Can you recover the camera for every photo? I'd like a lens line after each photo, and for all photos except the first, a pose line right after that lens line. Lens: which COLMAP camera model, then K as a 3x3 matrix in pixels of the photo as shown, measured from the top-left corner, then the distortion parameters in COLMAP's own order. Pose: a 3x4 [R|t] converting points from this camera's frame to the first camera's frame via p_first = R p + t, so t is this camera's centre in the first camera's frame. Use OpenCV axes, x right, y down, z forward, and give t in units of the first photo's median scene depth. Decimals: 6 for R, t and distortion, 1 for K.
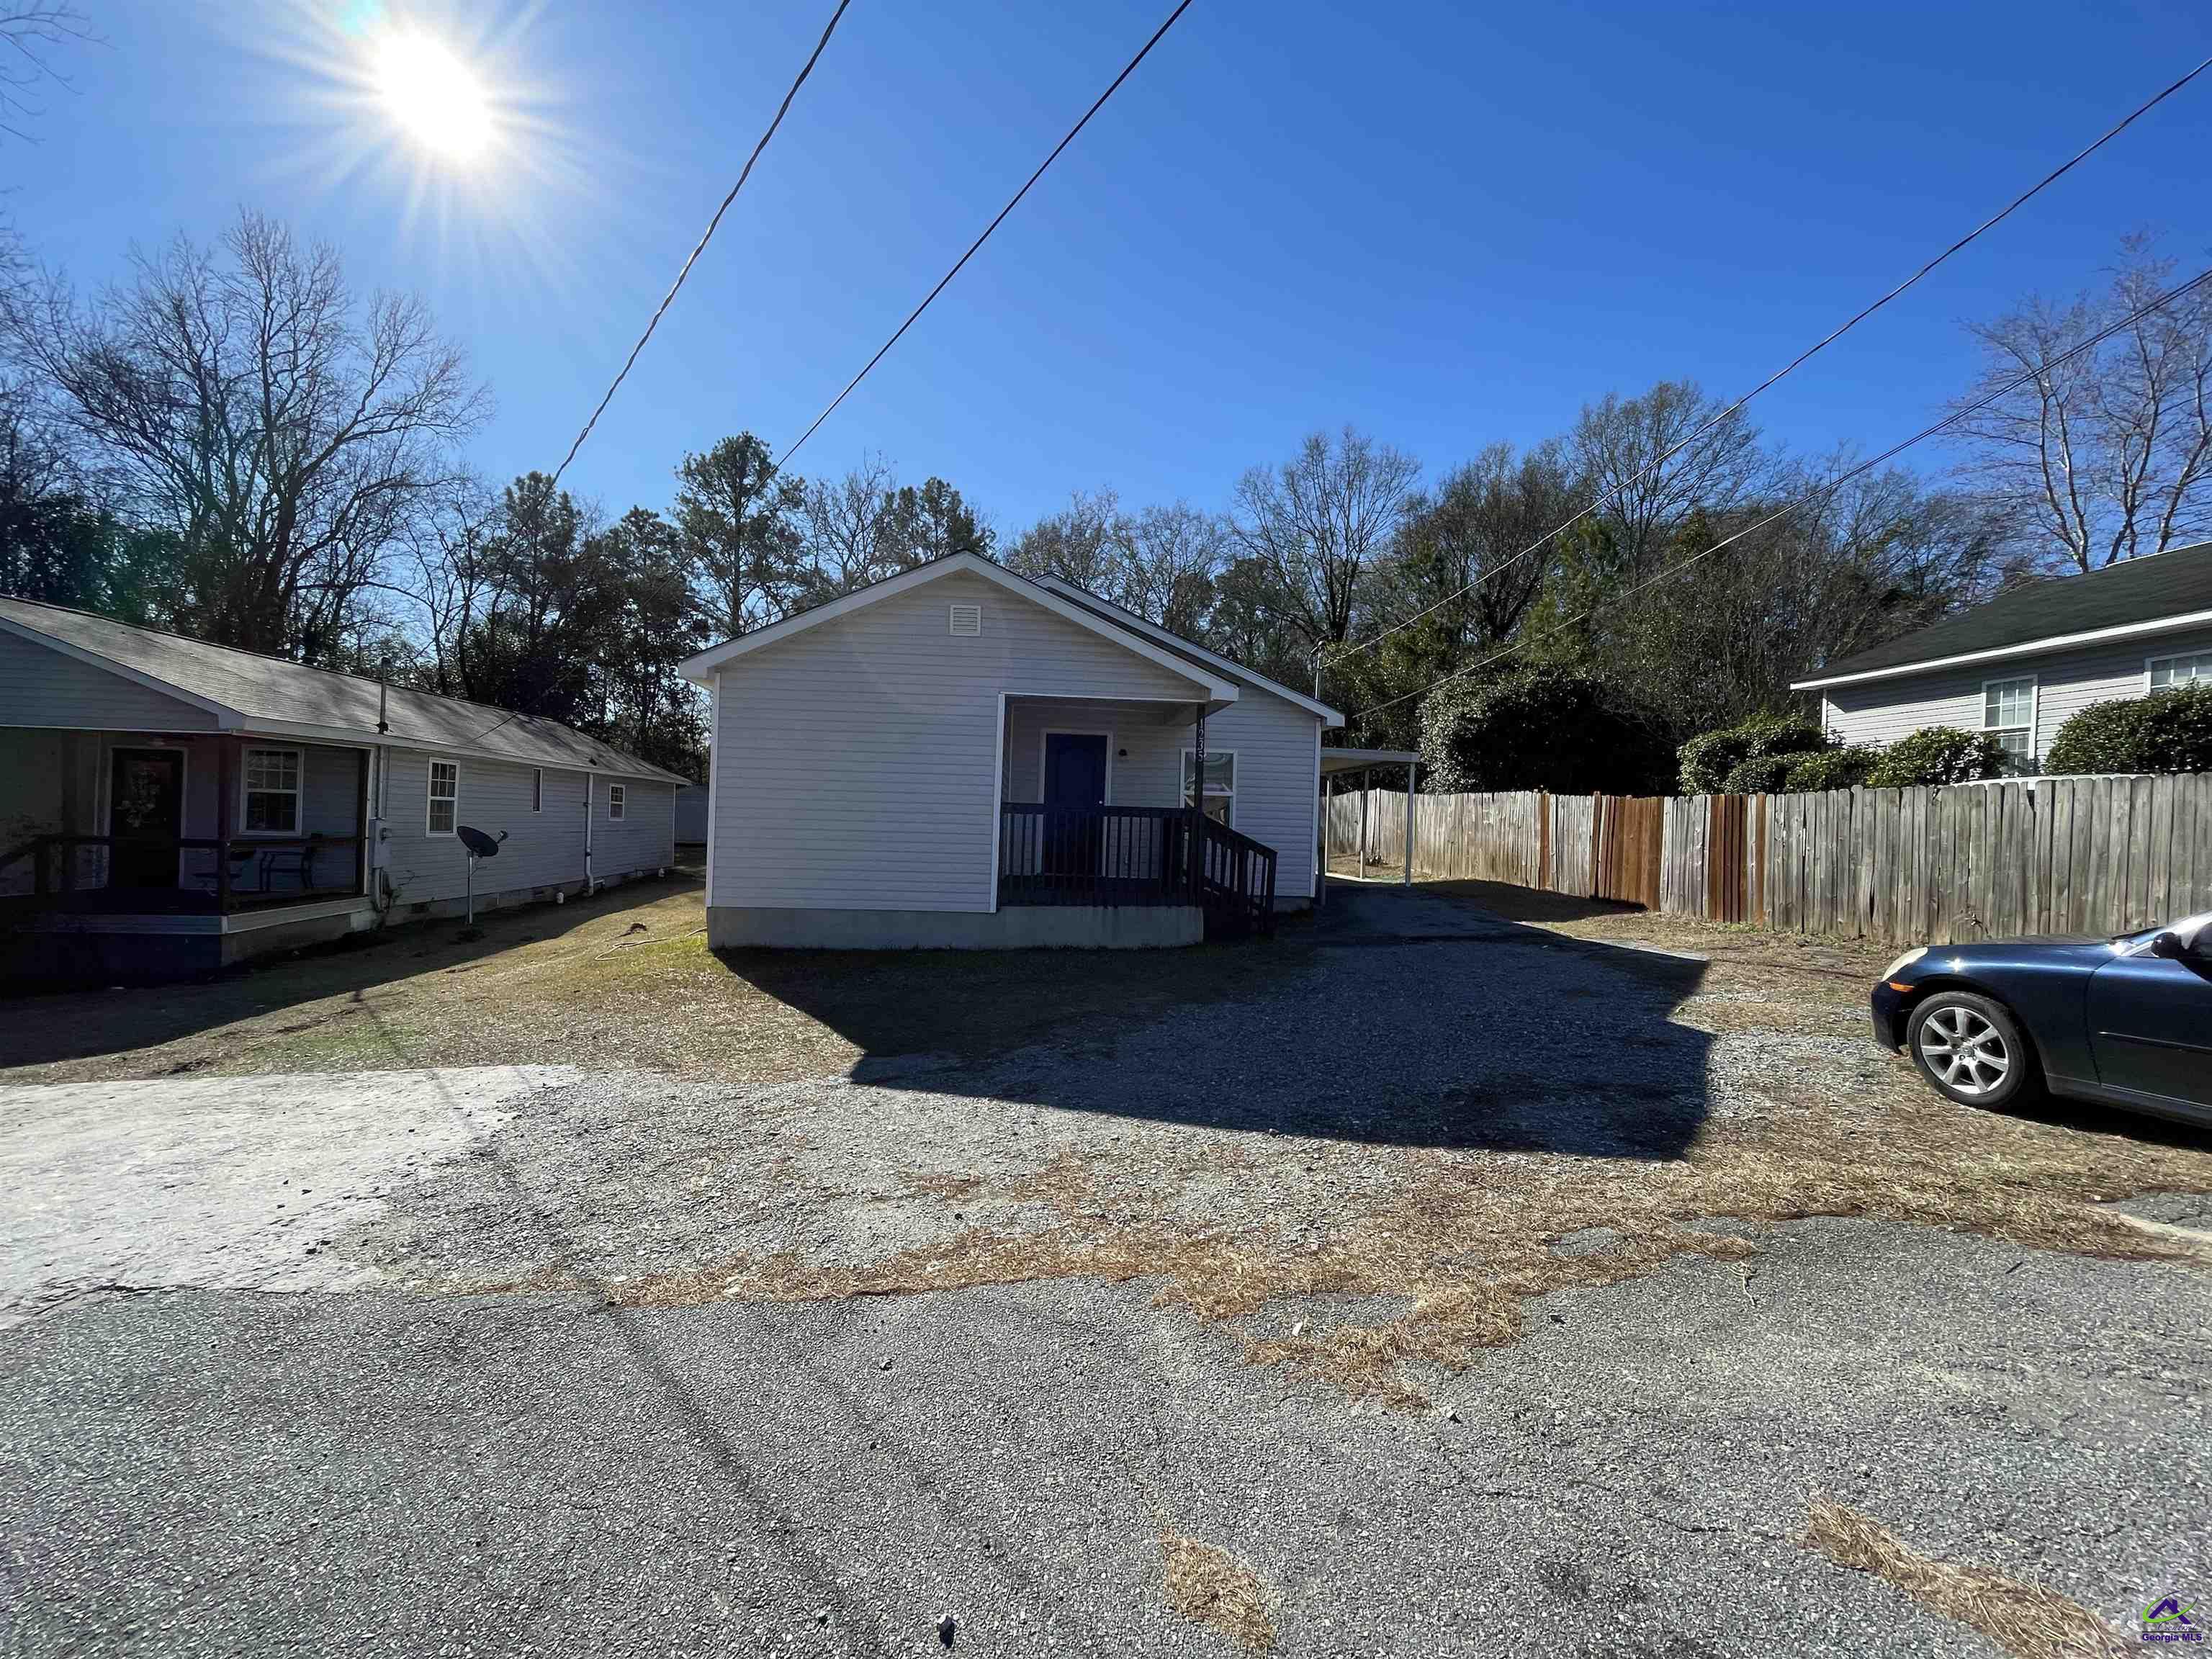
lens RADIAL K [[900.2, 0, 1102.9], [0, 900.2, 827.8], [0, 0, 1]] dist [-0.002070, -0.000273]
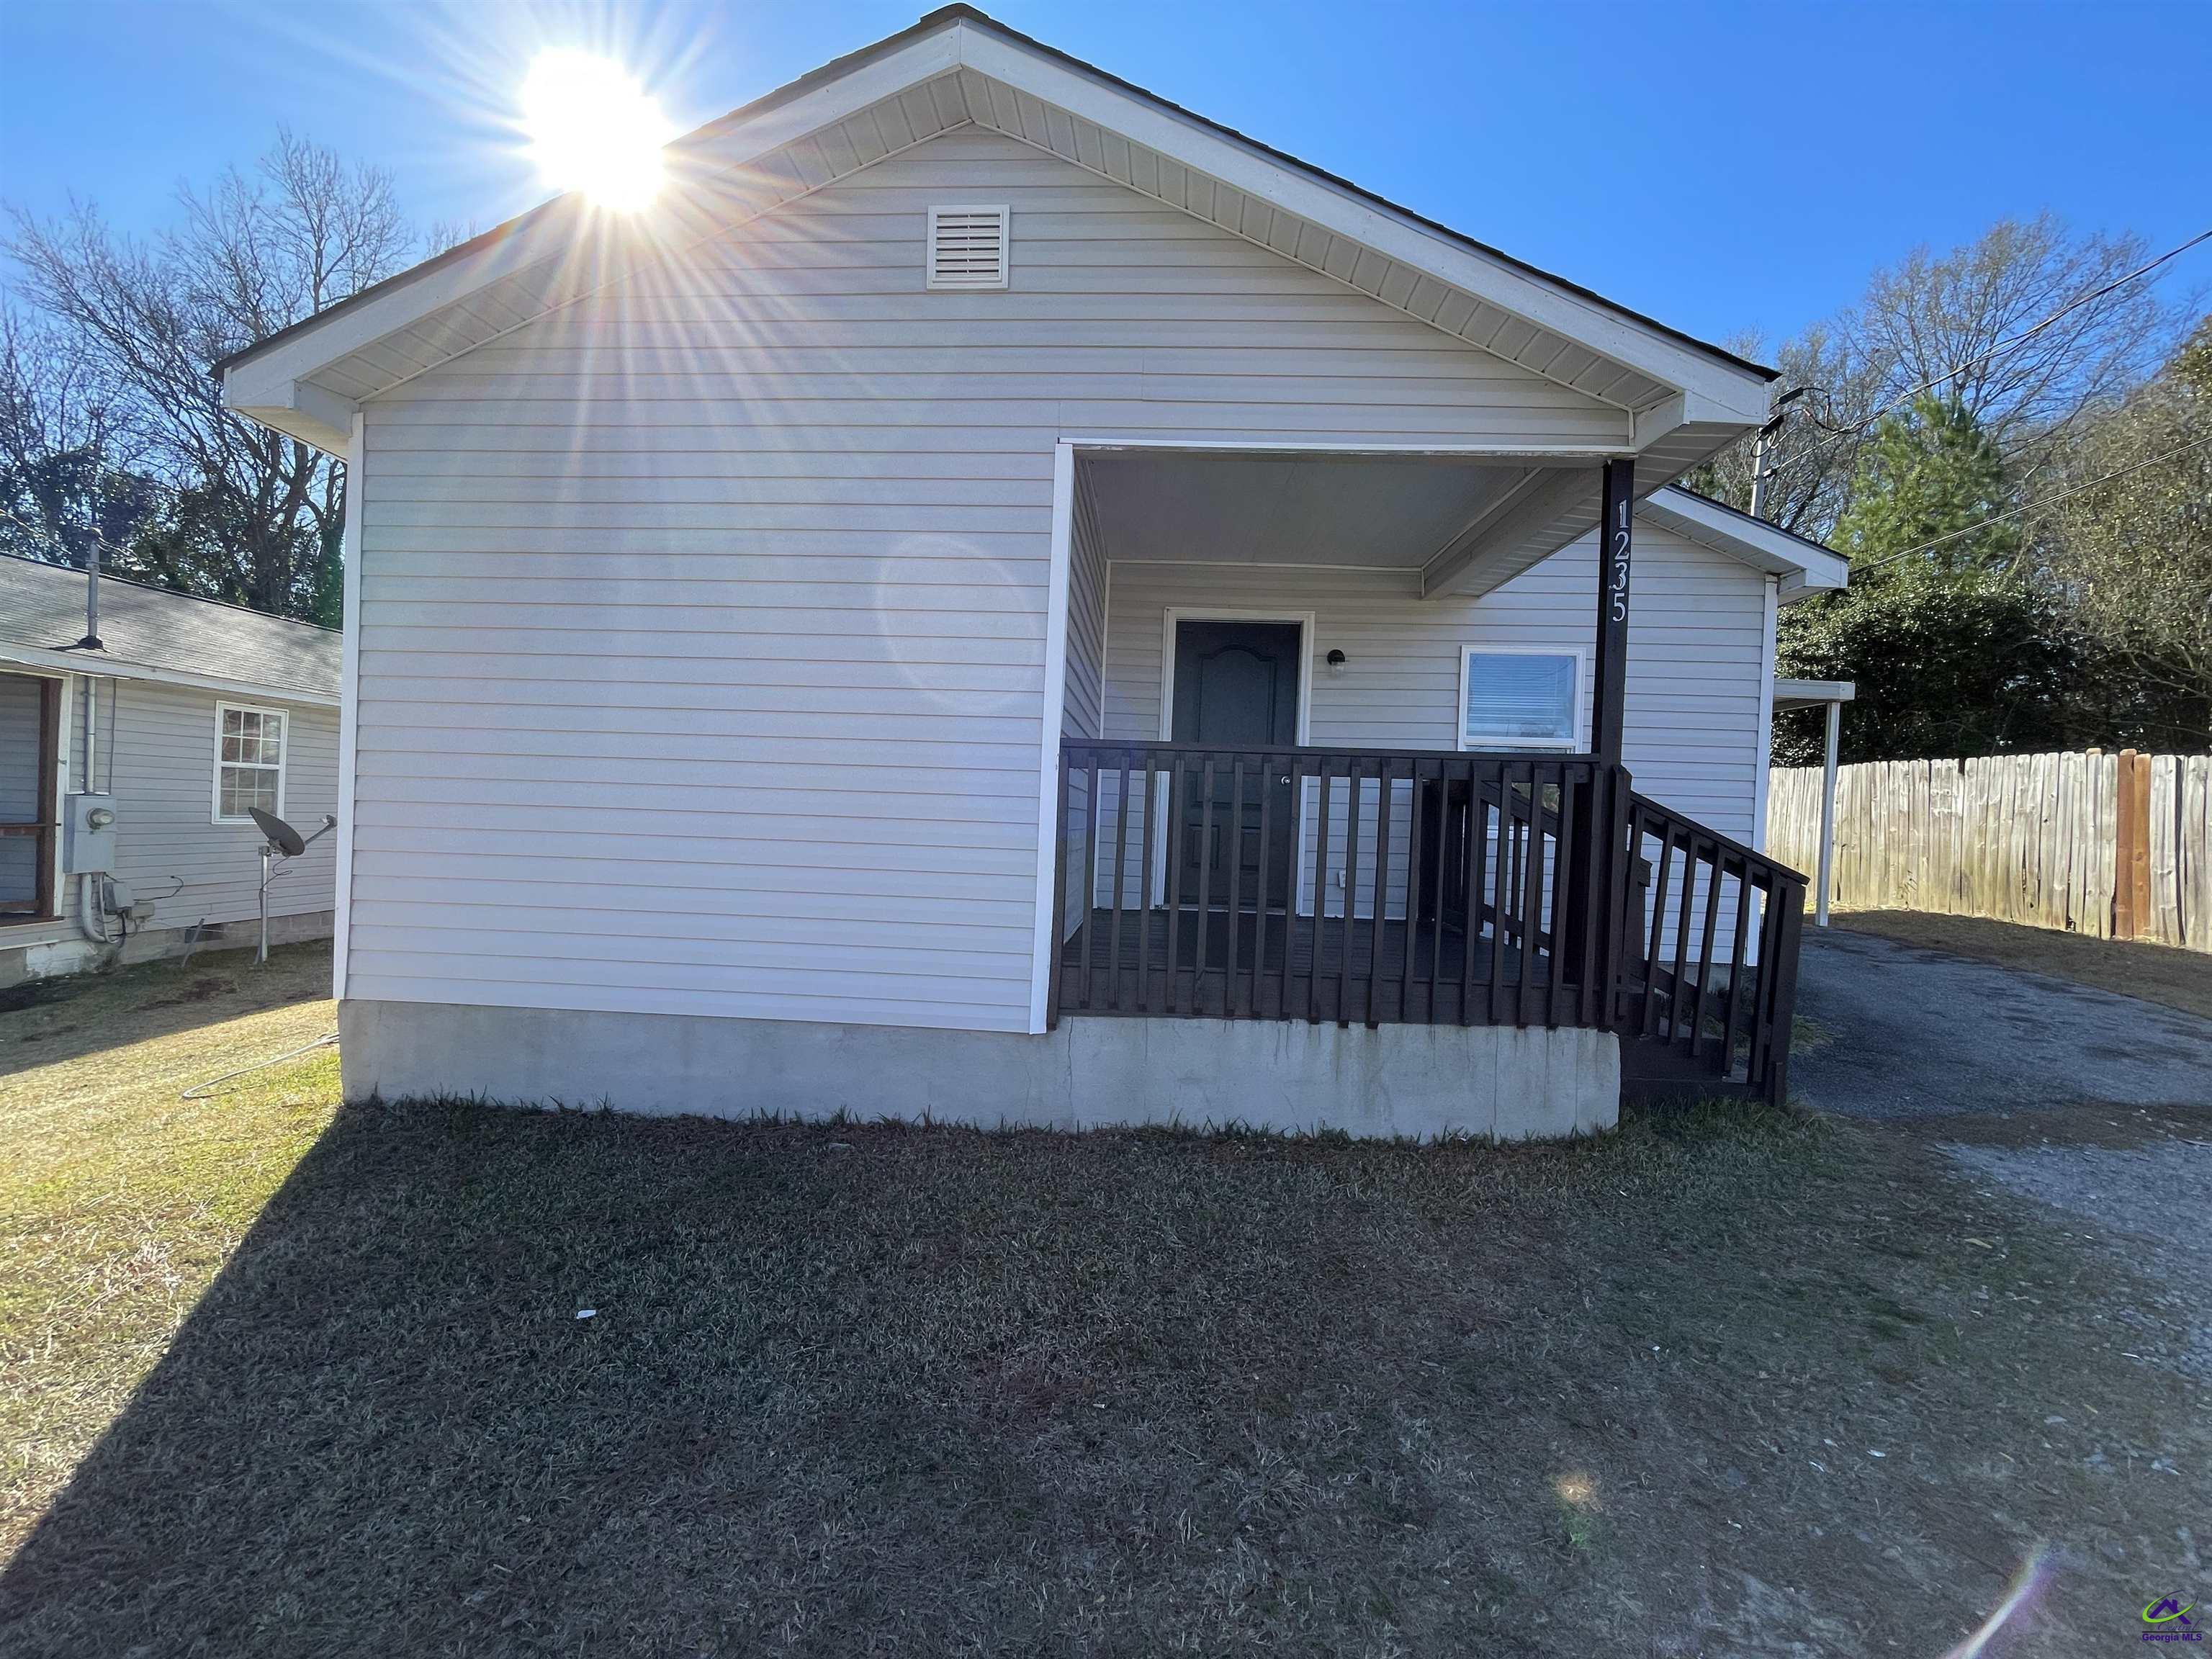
lens RADIAL K [[900.2, 0, 1102.9], [0, 900.2, 827.8], [0, 0, 1]] dist [-0.002070, -0.000273]
pose [[0.991635, 0.007152, -0.128872, -0.038517], [-0.006181, 0.999949, 0.007935, 0.004574], [0.128922, -0.007072, 0.991629, 0.512187]]
